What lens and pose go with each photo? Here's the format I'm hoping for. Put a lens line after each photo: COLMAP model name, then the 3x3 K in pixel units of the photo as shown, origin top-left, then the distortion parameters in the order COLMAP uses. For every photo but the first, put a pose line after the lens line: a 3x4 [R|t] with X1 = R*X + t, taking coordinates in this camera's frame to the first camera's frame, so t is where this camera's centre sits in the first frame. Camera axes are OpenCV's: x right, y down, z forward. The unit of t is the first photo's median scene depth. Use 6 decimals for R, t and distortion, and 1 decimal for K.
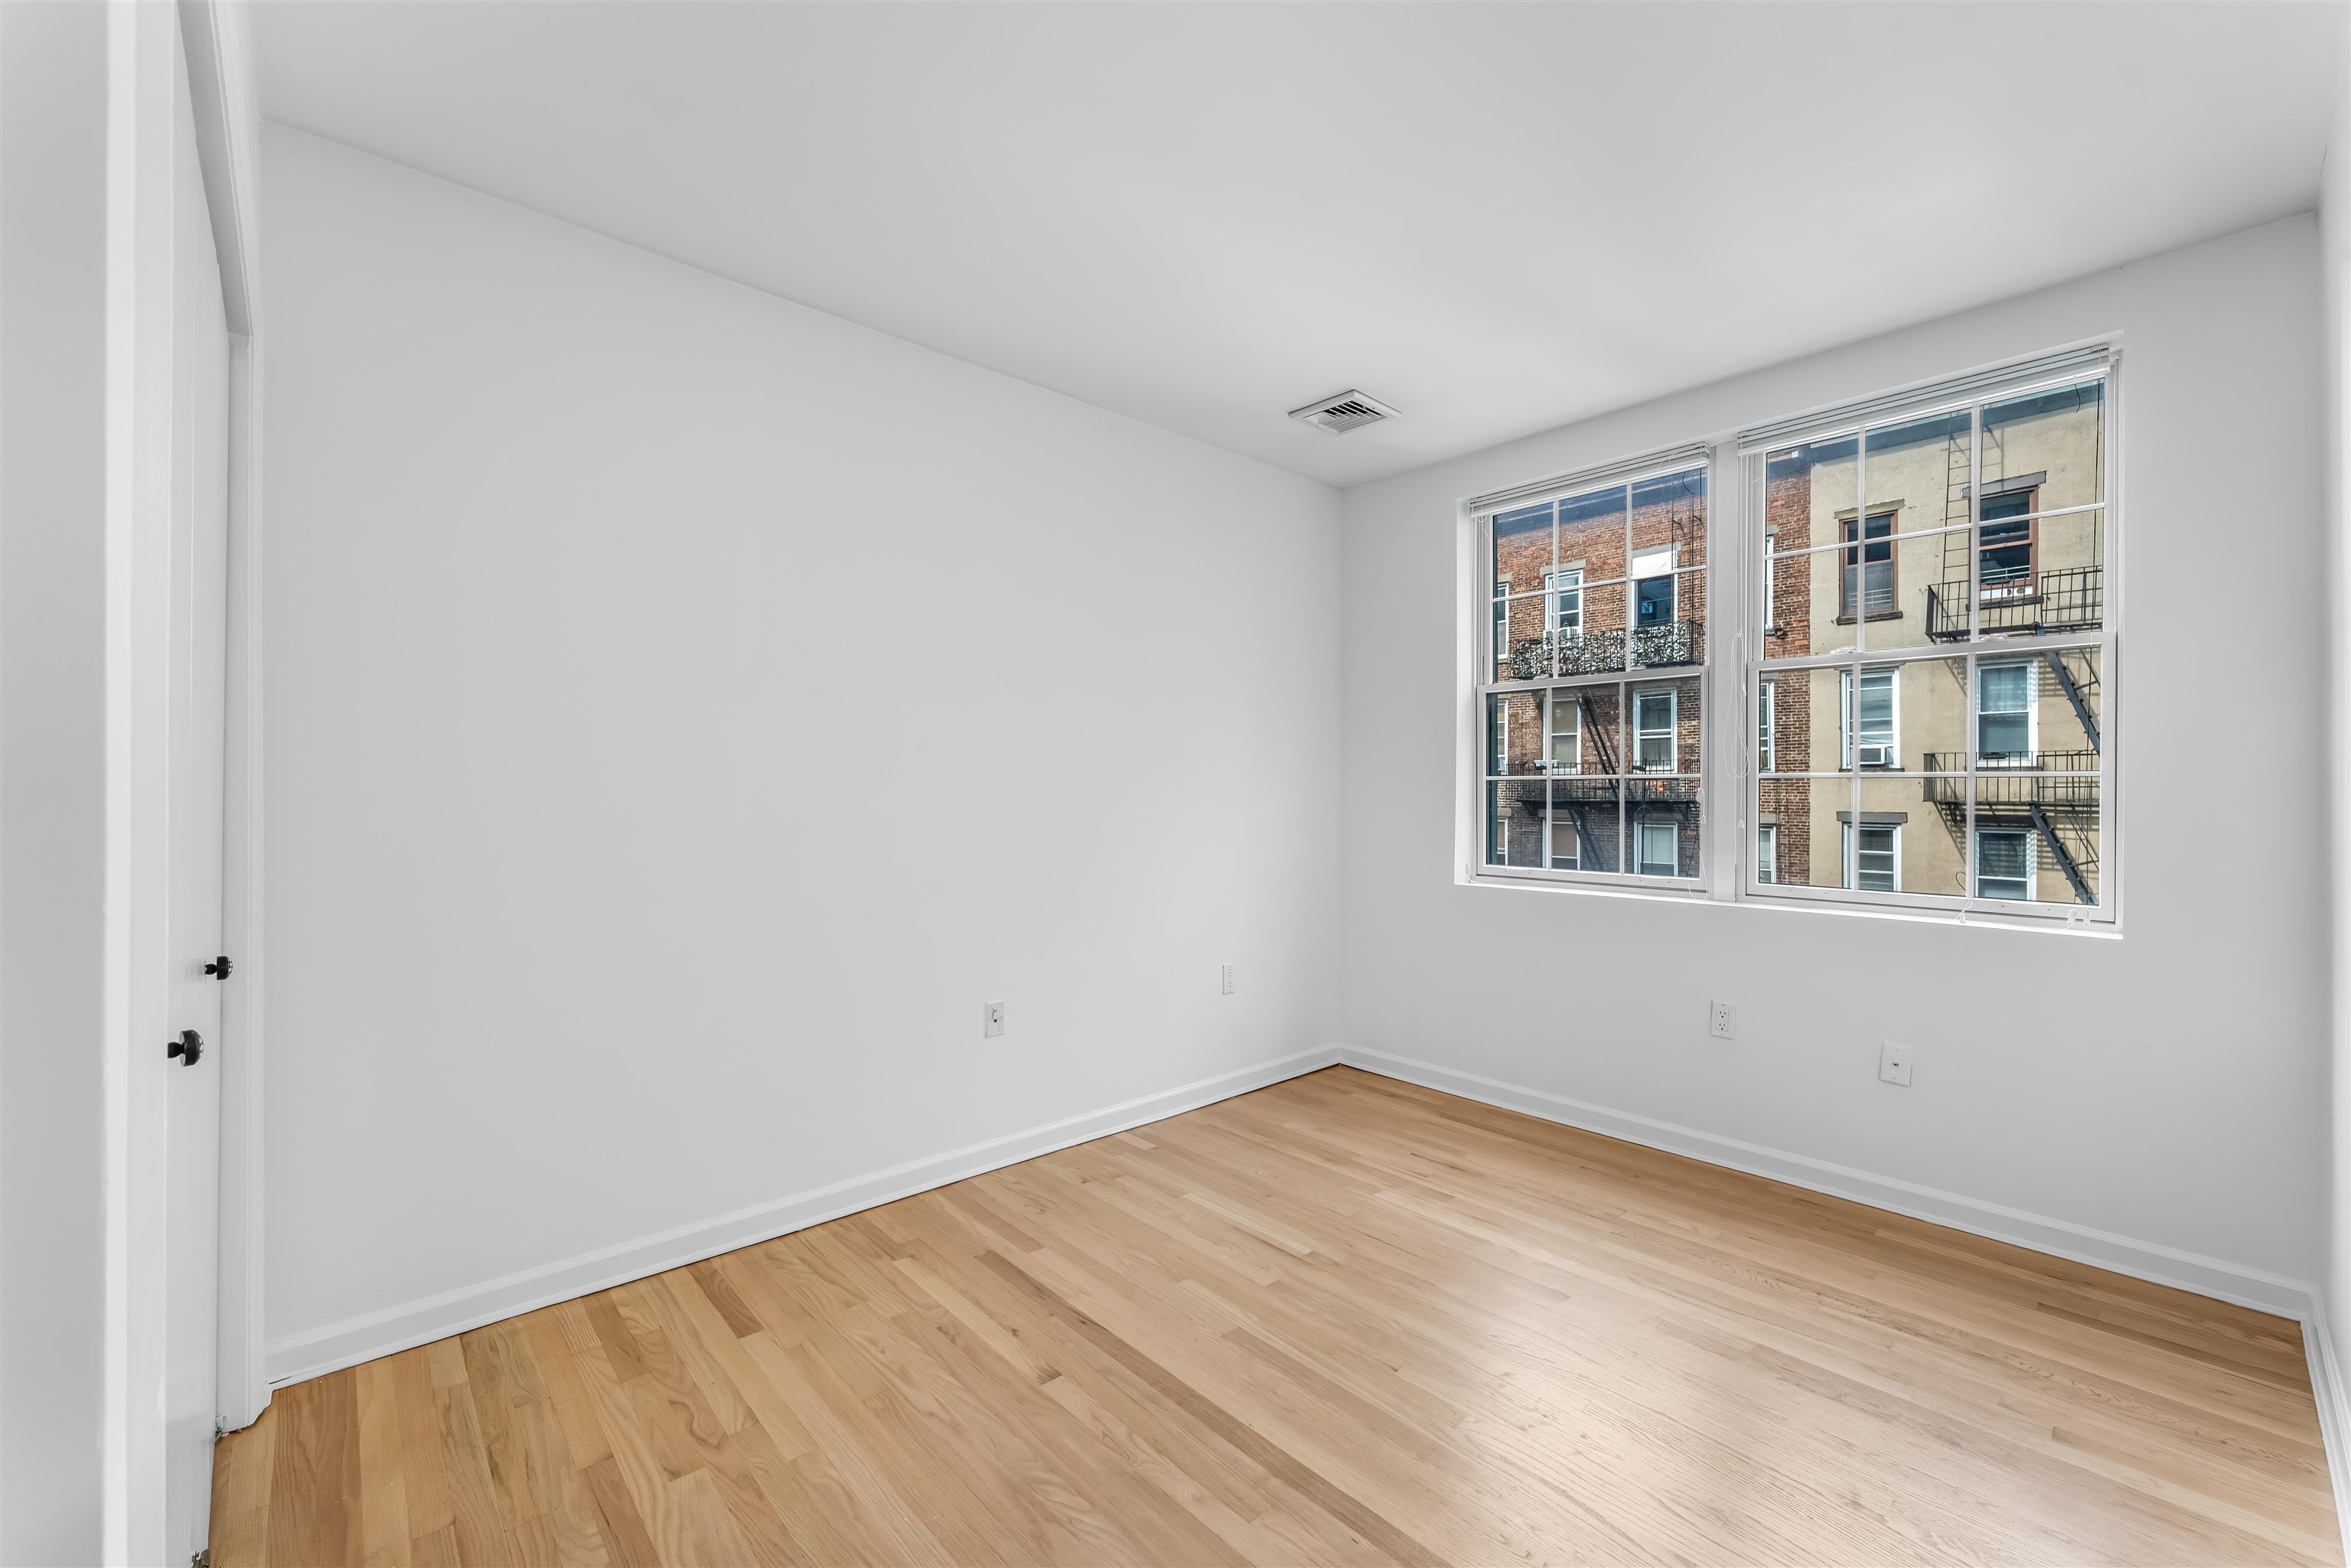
lens RADIAL K [[944.4, 0, 1174.0], [0, 944.4, 793.2], [0, 0, 1]] dist [-0.000407, -0.000225]
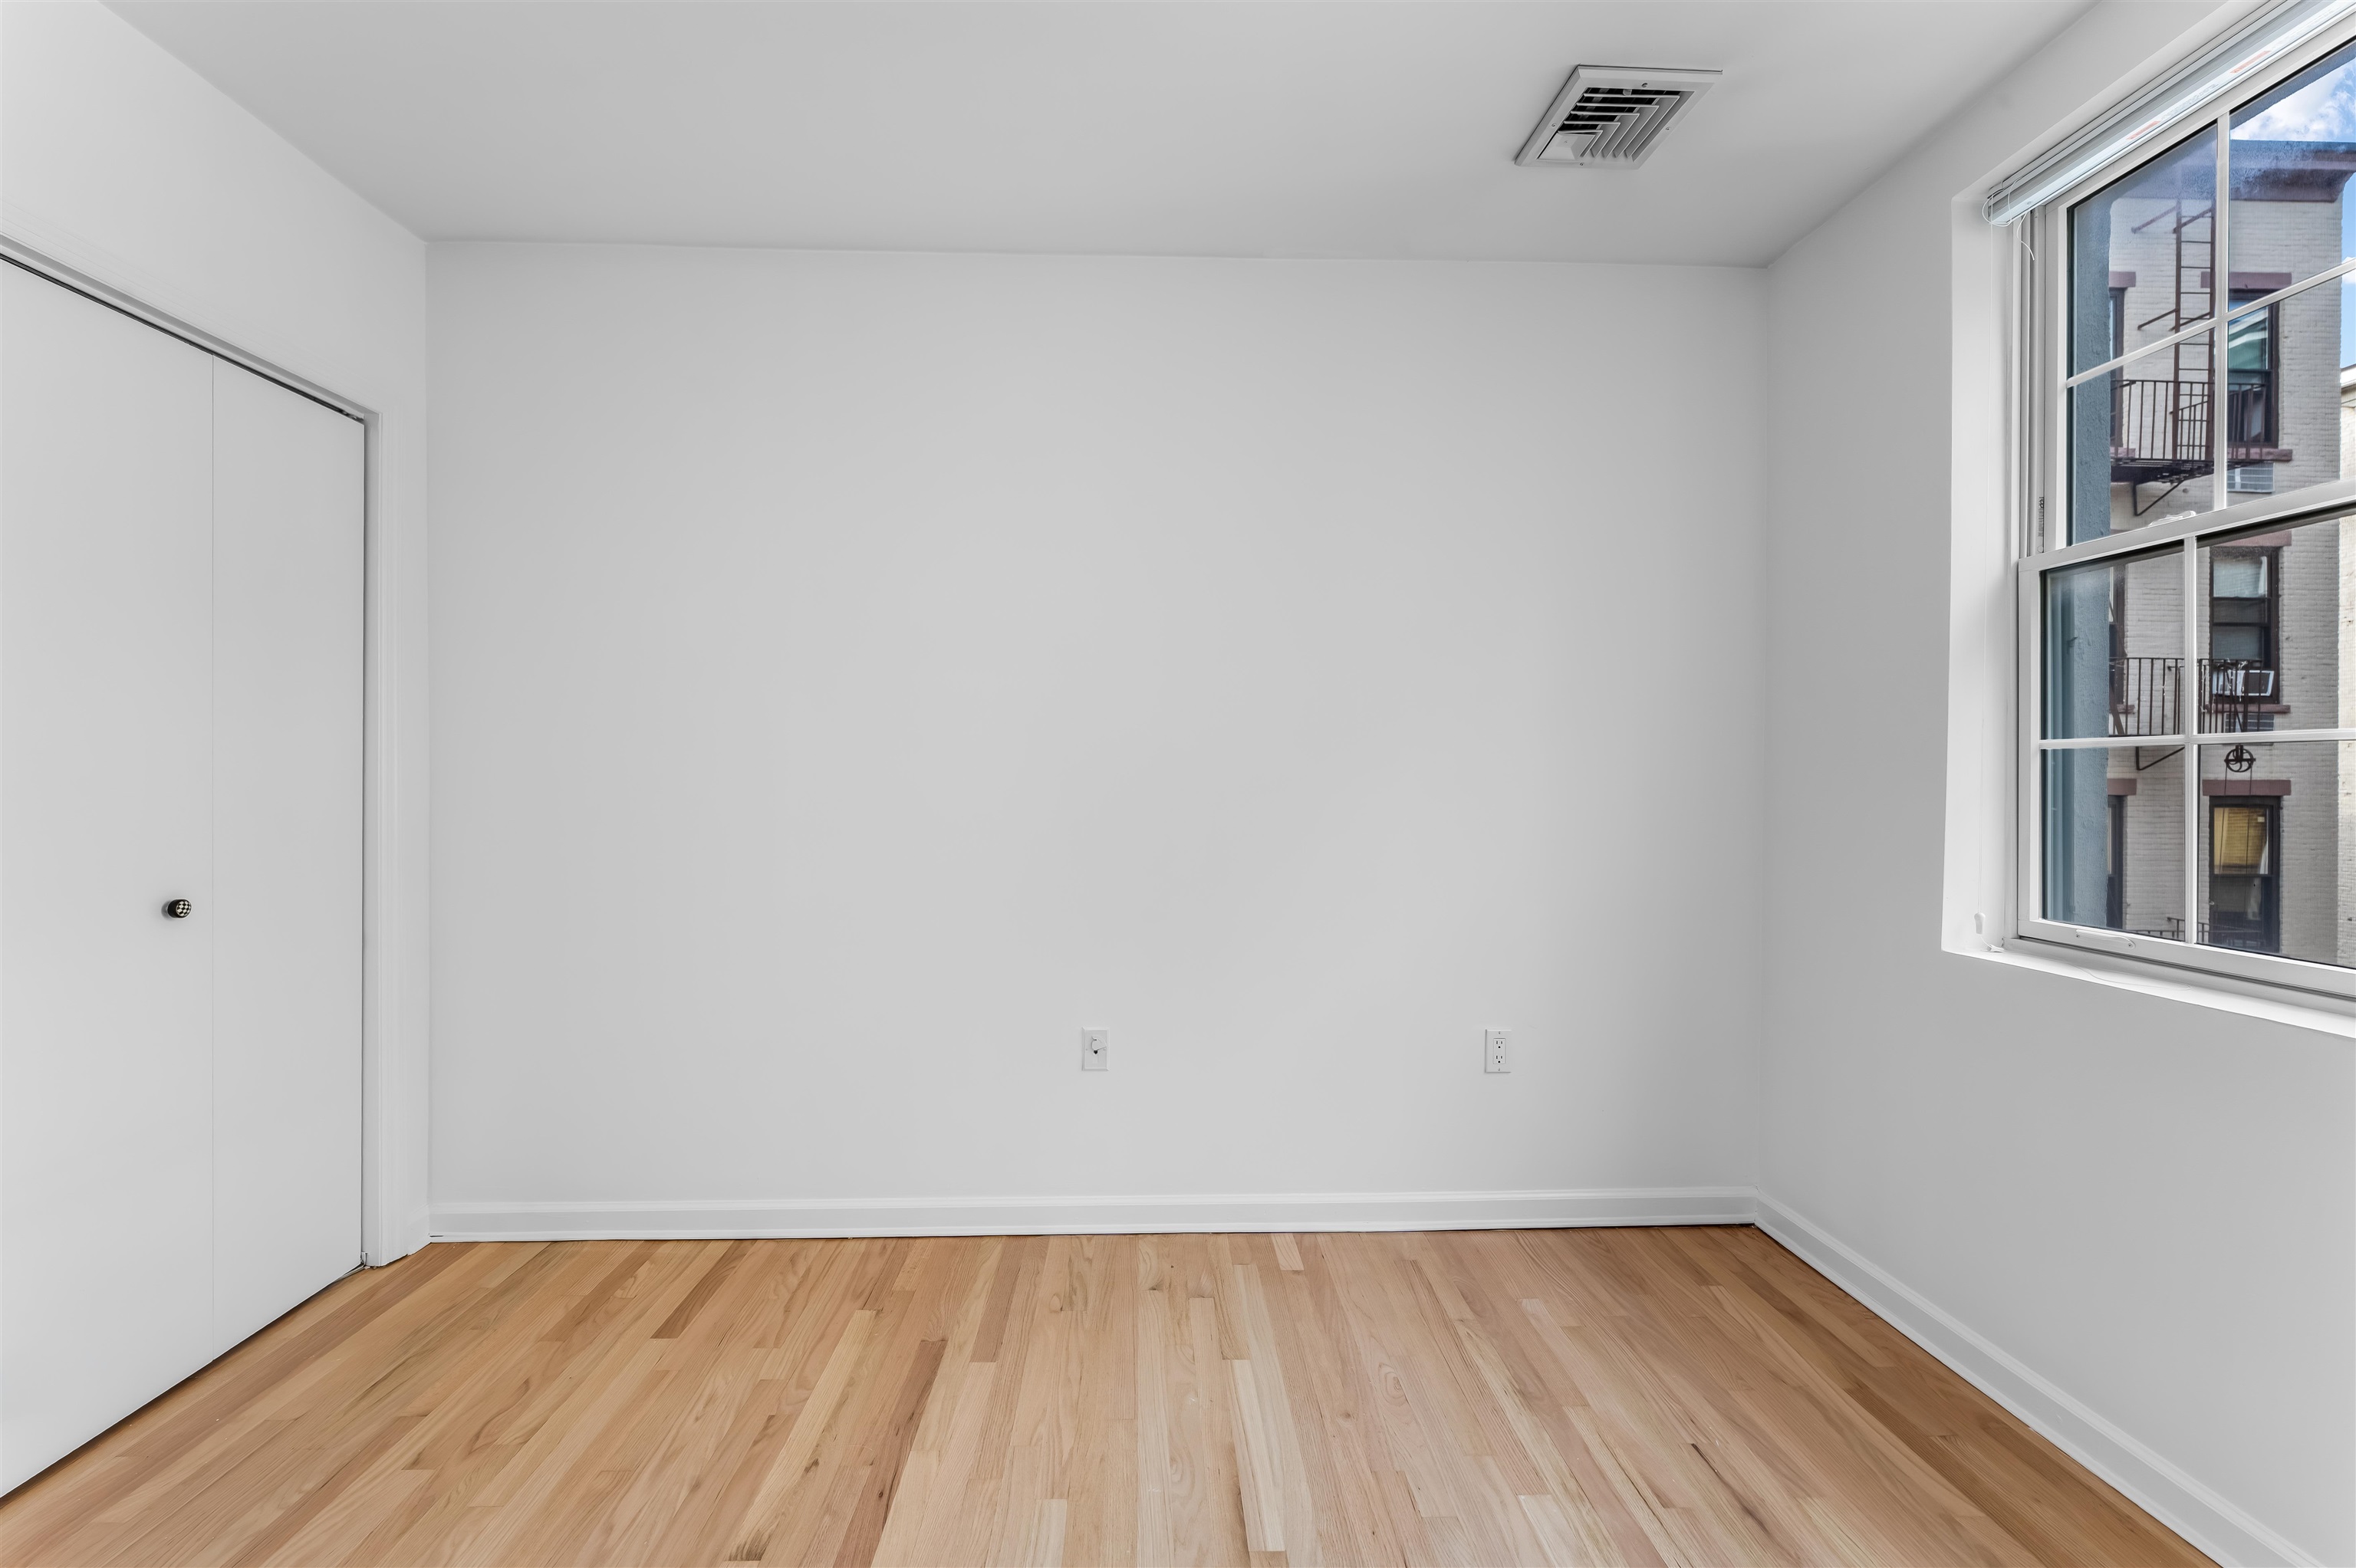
lens RADIAL K [[953.4, 0, 1174.0], [0, 953.4, 779.0], [0, 0, 1]] dist [-0.000586, -0.000077]
pose [[0.764999, 0.005569, -0.644008, 0.430621], [-0.003126, 0.999983, 0.004934, 0.002181], [0.644024, -0.001761, 0.765003, 0.458188]]
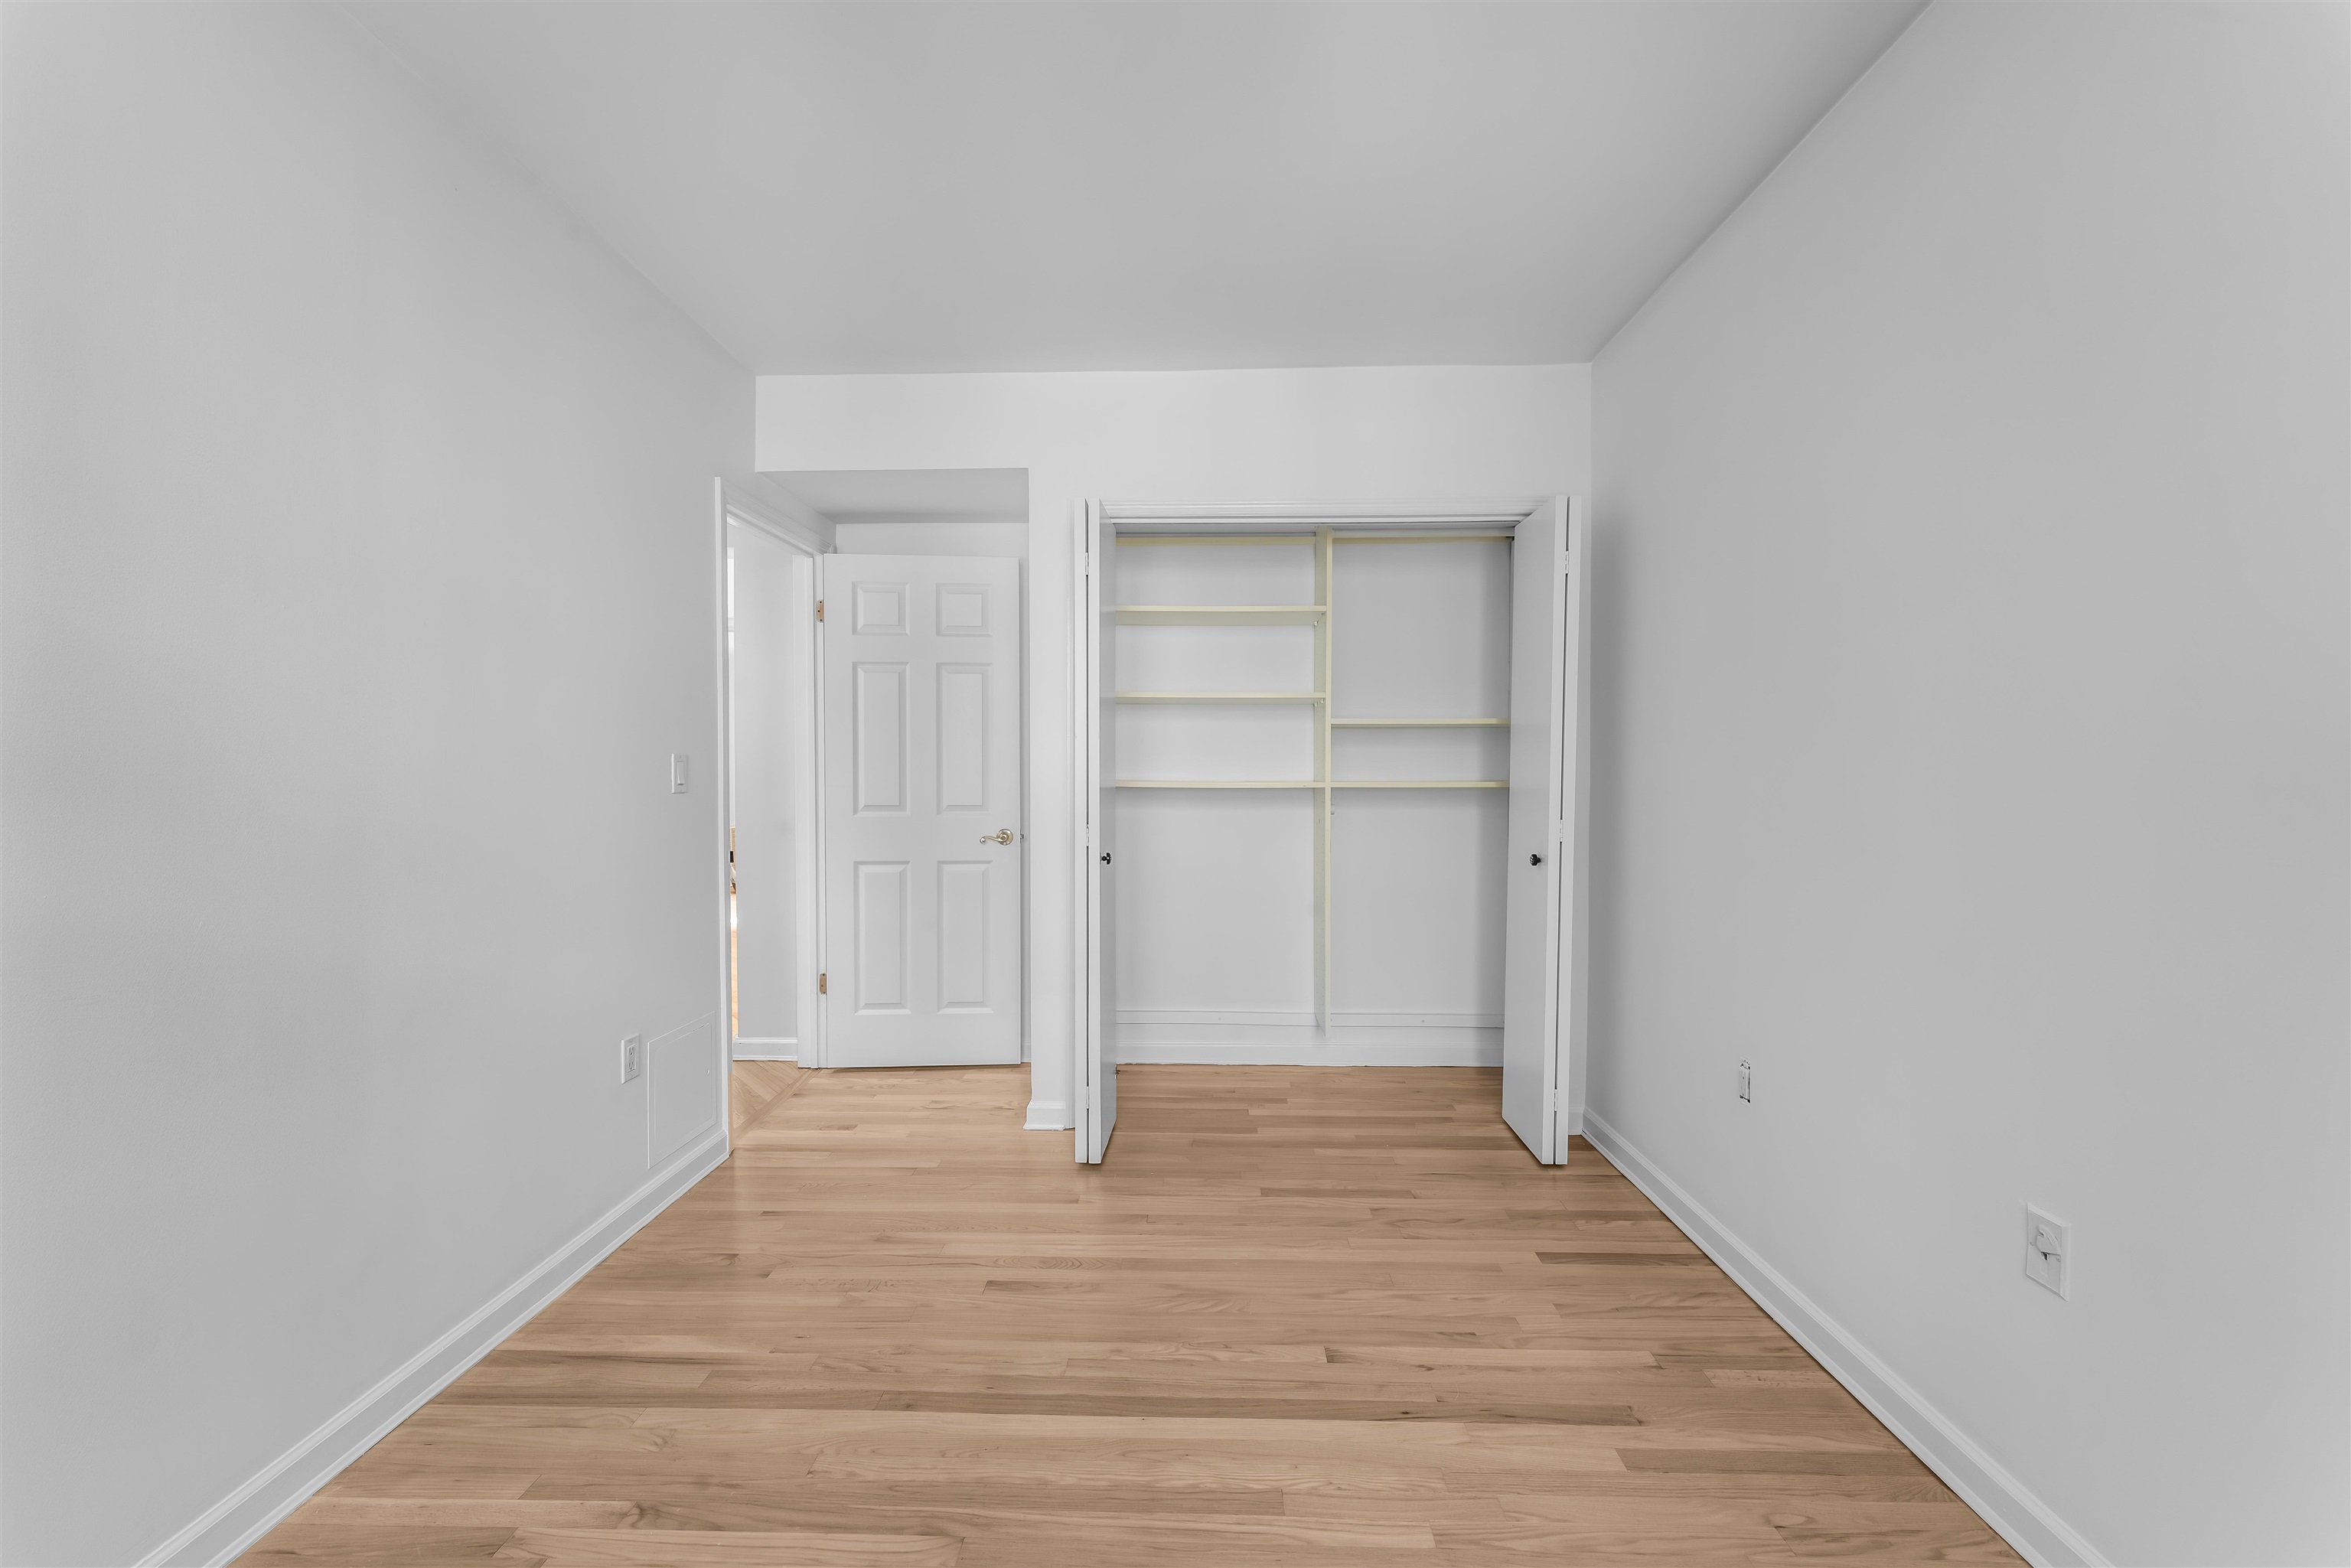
lens RADIAL K [[951.4, 0, 1171.5], [0, 951.4, 779.0], [0, 0, 1]] dist [-0.000586, -0.000077]
pose [[-0.691882, 0.007178, -0.721975, 0.504785], [-0.002667, 0.999918, 0.012497, -0.003429], [0.722006, 0.010572, -0.691806, 1.116818]]
